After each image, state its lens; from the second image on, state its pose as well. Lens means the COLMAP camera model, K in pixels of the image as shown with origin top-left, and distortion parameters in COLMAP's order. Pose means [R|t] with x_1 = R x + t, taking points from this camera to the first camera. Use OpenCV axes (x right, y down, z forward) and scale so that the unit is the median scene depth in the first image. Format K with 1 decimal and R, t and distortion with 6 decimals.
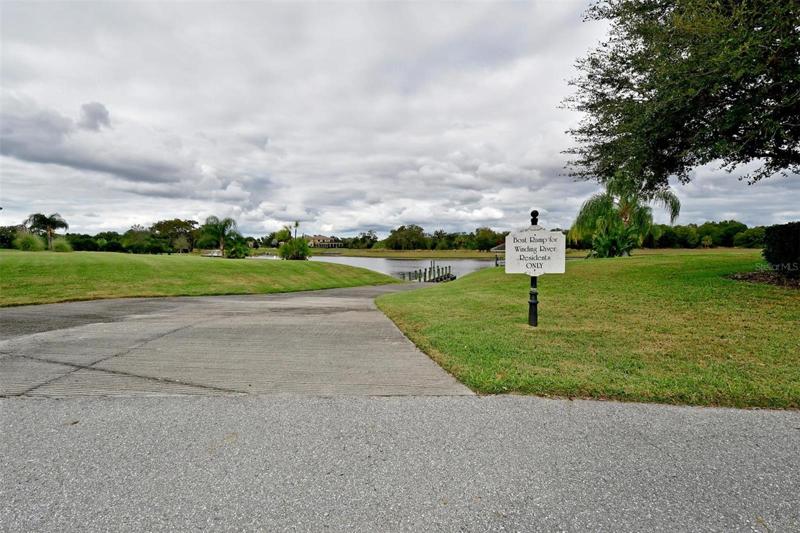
lens RADIAL K [[1301.8, 0, 400.1], [0, 1301.8, 264.8], [0, 0, 1]] dist [0.003045, 0.000000]
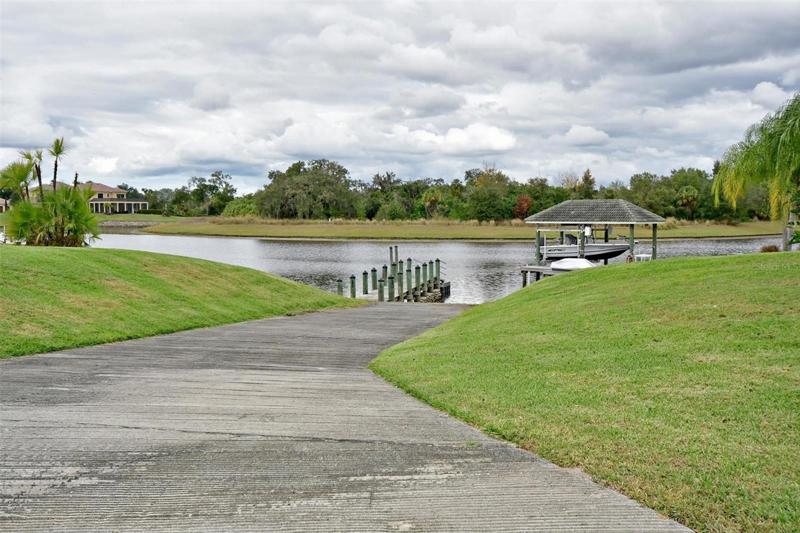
lens RADIAL K [[1301.8, 0, 399.8], [0, 1301.8, 270.2], [0, 0, 1]] dist [0.003045, 0.000000]
pose [[0.954285, -0.006938, 0.298817, -0.091266], [-0.001235, 0.999630, 0.027155, -0.006459], [-0.298895, -0.026282, 0.953924, 0.586232]]
